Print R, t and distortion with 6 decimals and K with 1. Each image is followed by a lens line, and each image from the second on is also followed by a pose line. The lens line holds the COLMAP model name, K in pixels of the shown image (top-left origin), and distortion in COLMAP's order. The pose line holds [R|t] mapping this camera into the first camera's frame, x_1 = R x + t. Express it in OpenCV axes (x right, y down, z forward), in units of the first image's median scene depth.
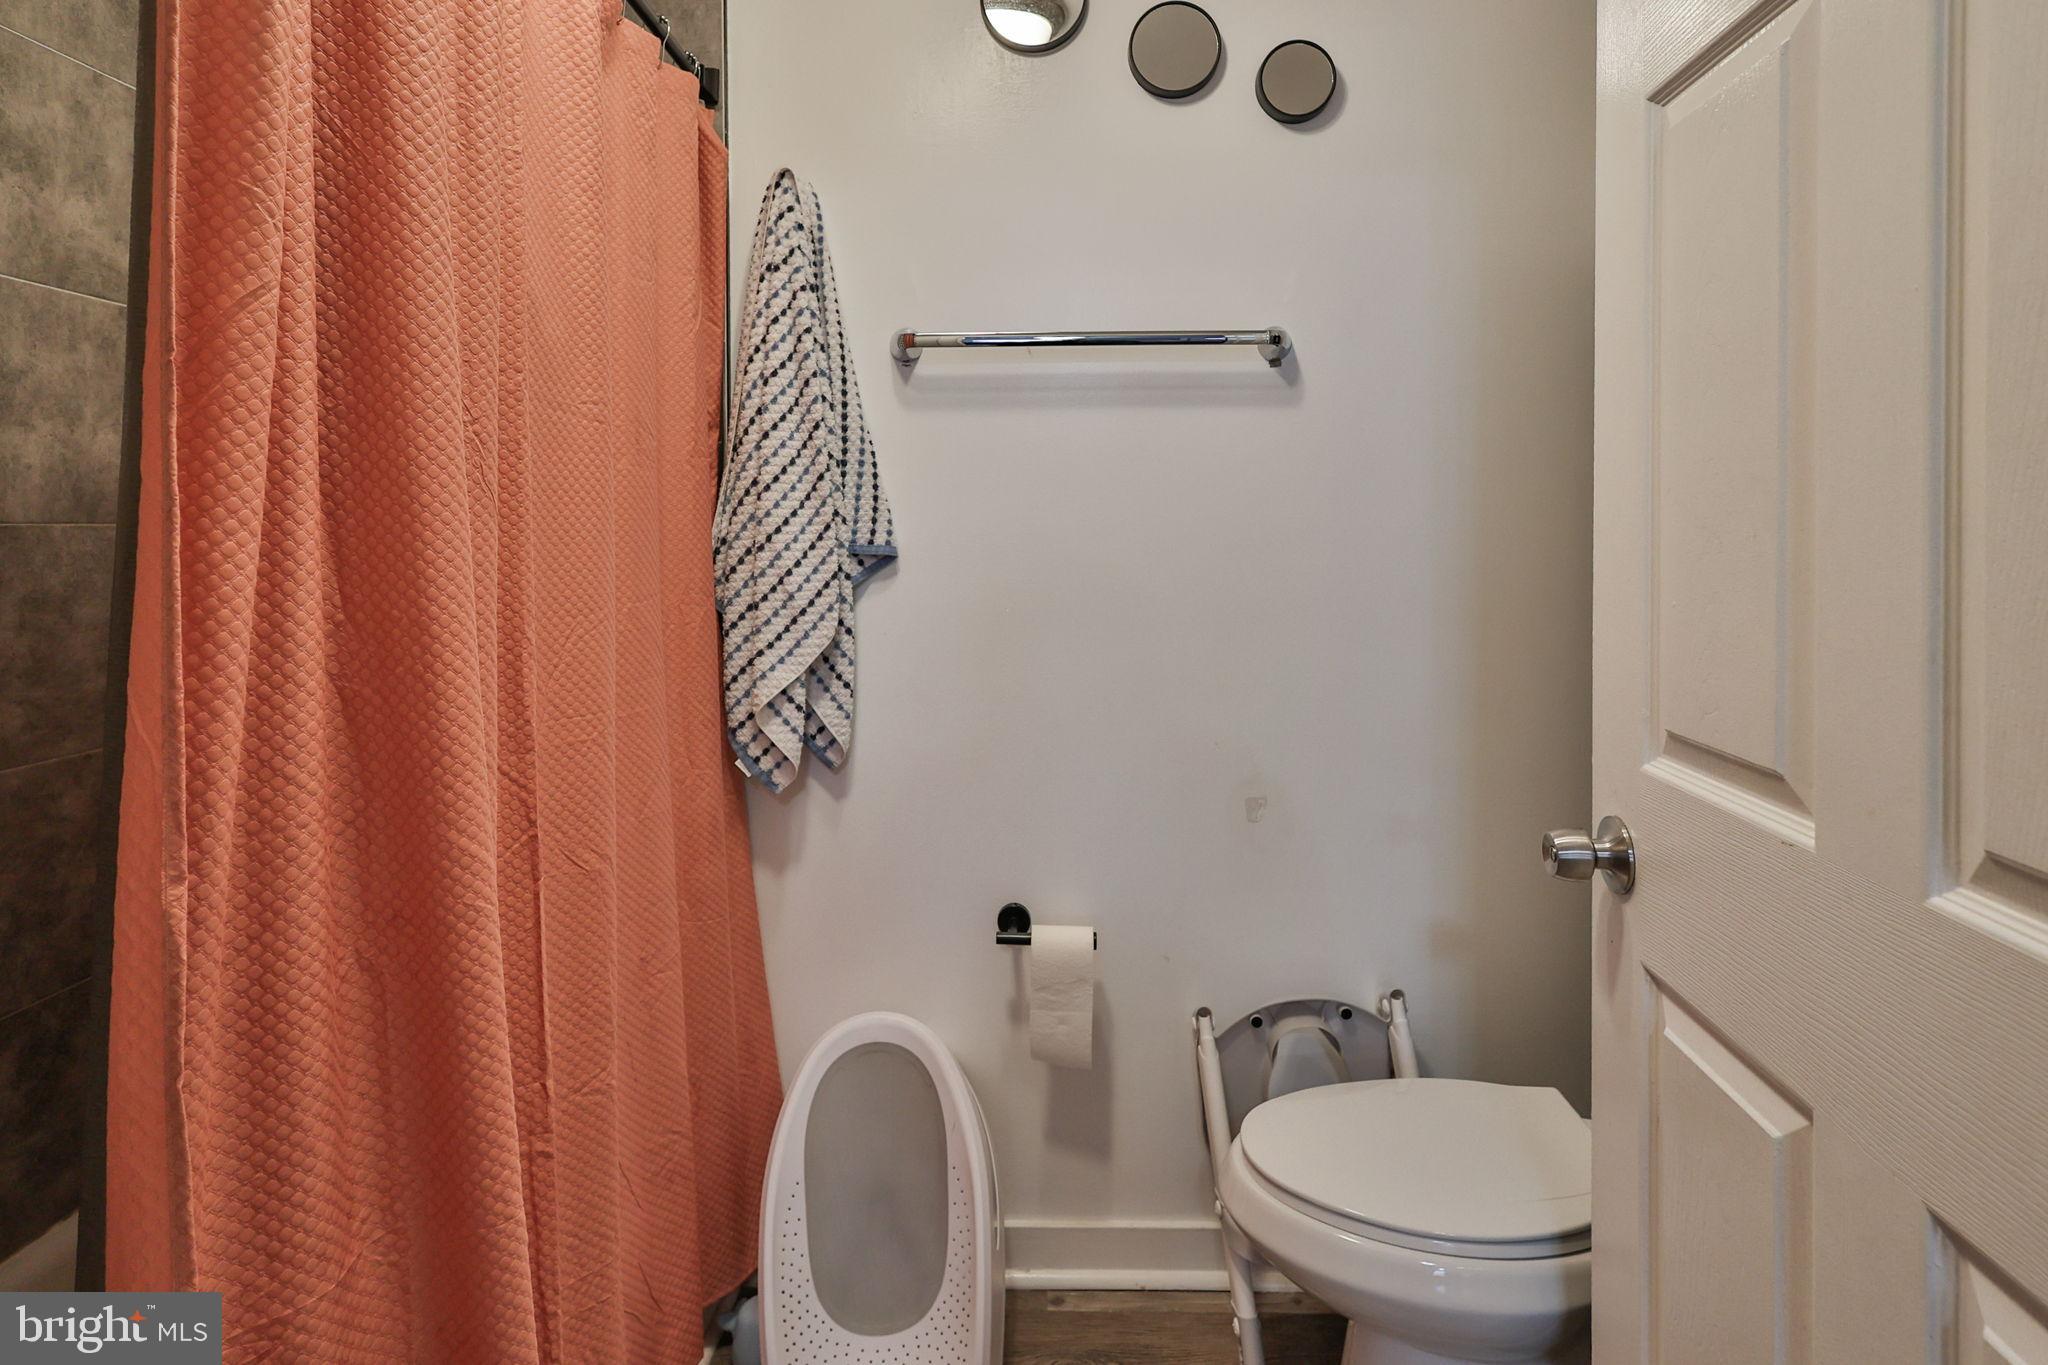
lens RADIAL K [[1111.6, 0, 923.4], [0, 1111.6, 682.0], [0, 0, 1]] dist [0.002053, -0.001712]
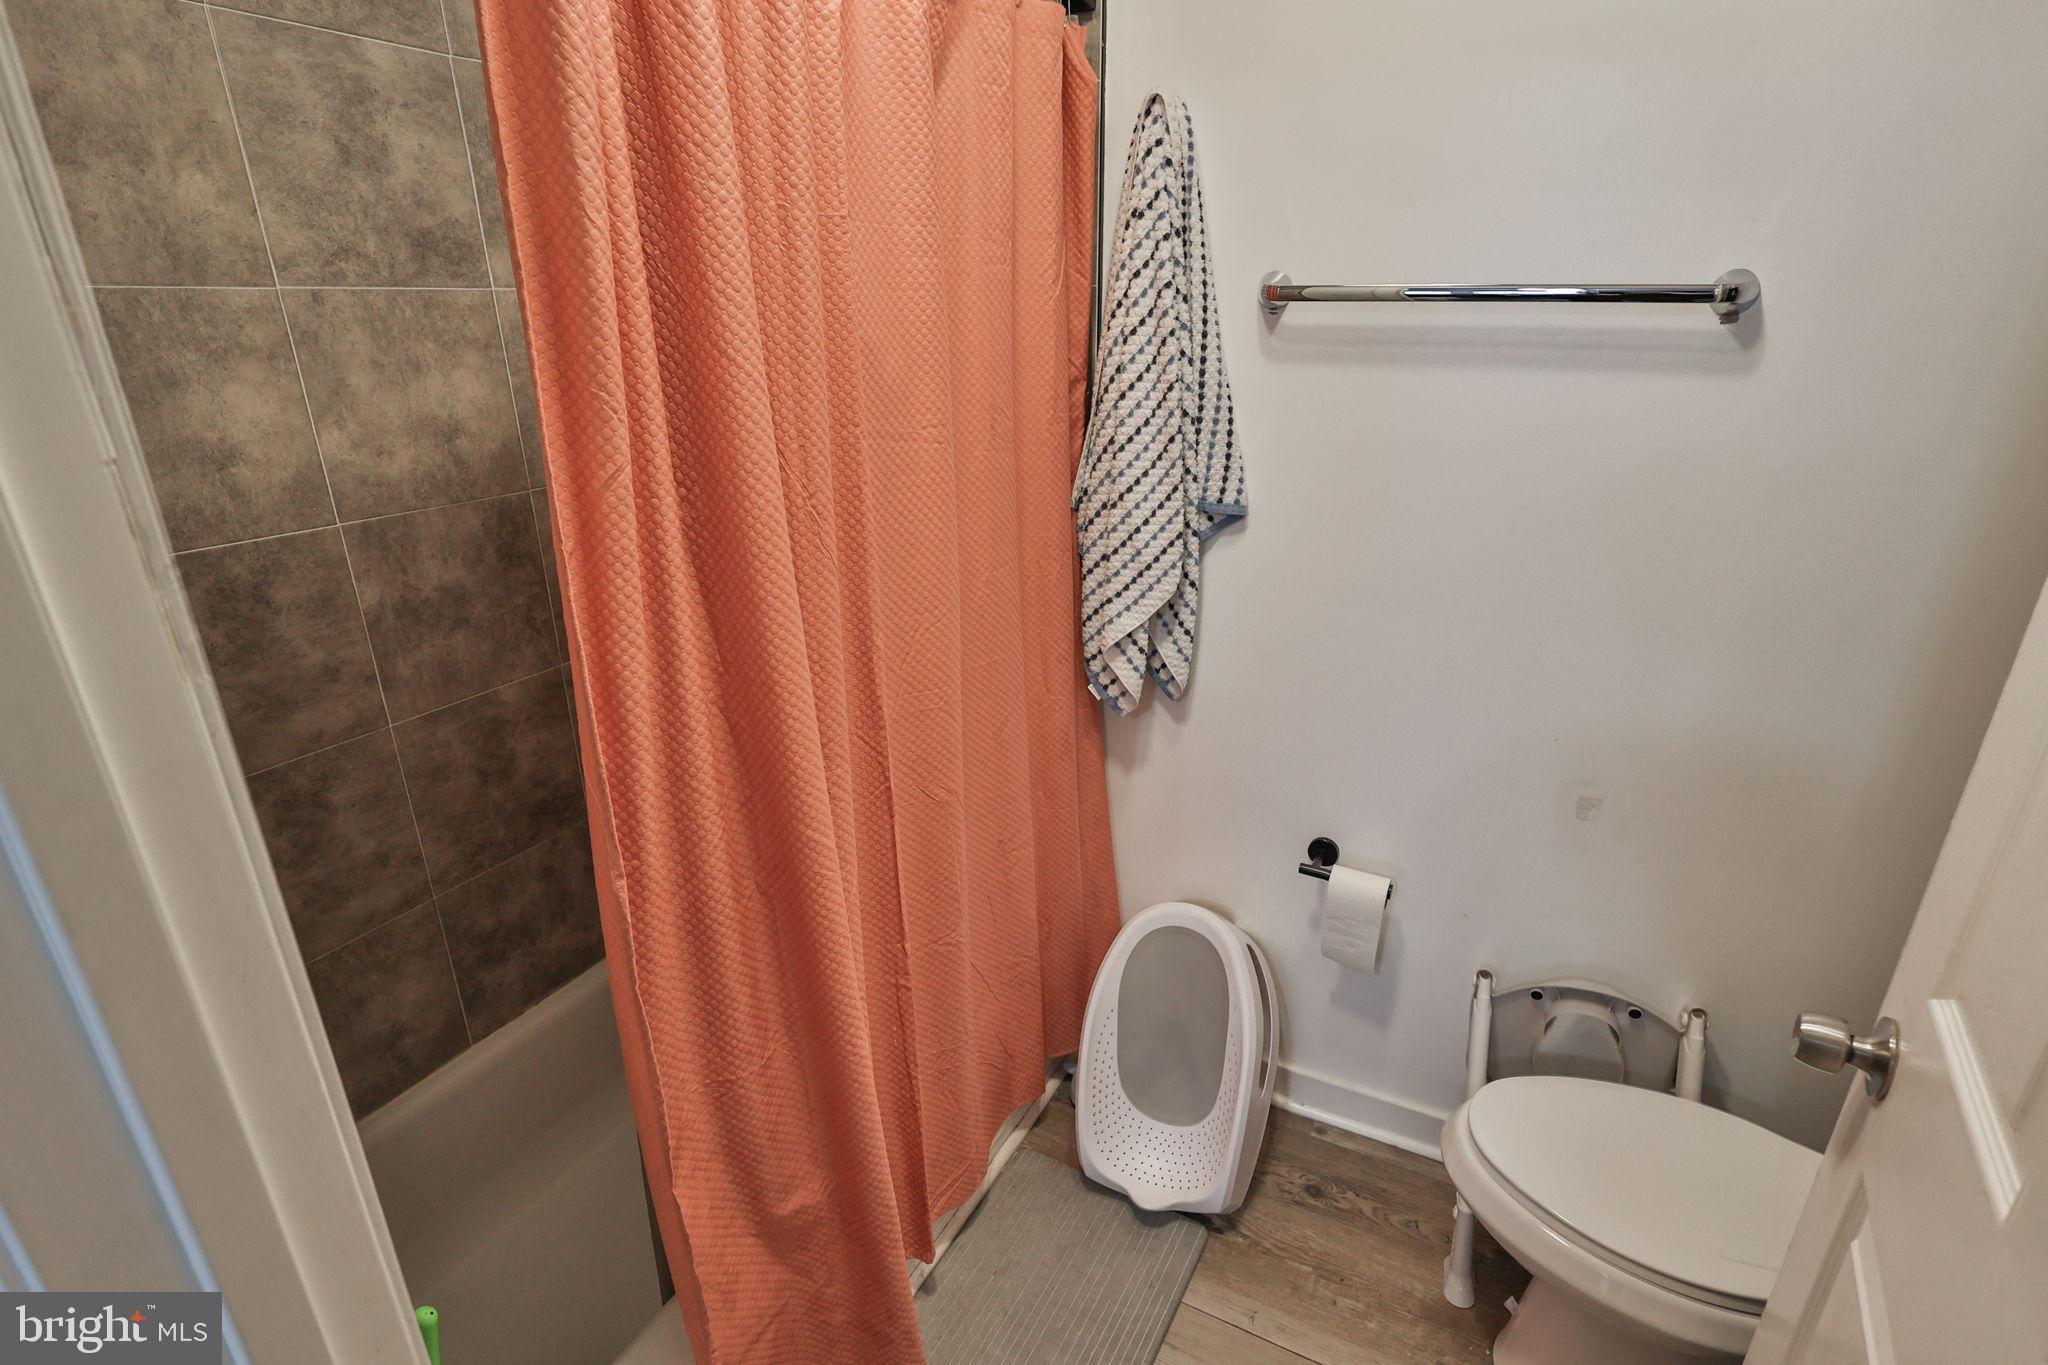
lens RADIAL K [[1027.0, 0, 1019.2], [0, 1027.0, 698.5], [0, 0, 1]] dist [0.000018, 0.000425]
pose [[0.898152, 0.161313, -0.409024, 0.208310], [0.004156, 0.927111, 0.374765, -0.319358], [0.439665, -0.338296, 0.832016, 0.066430]]
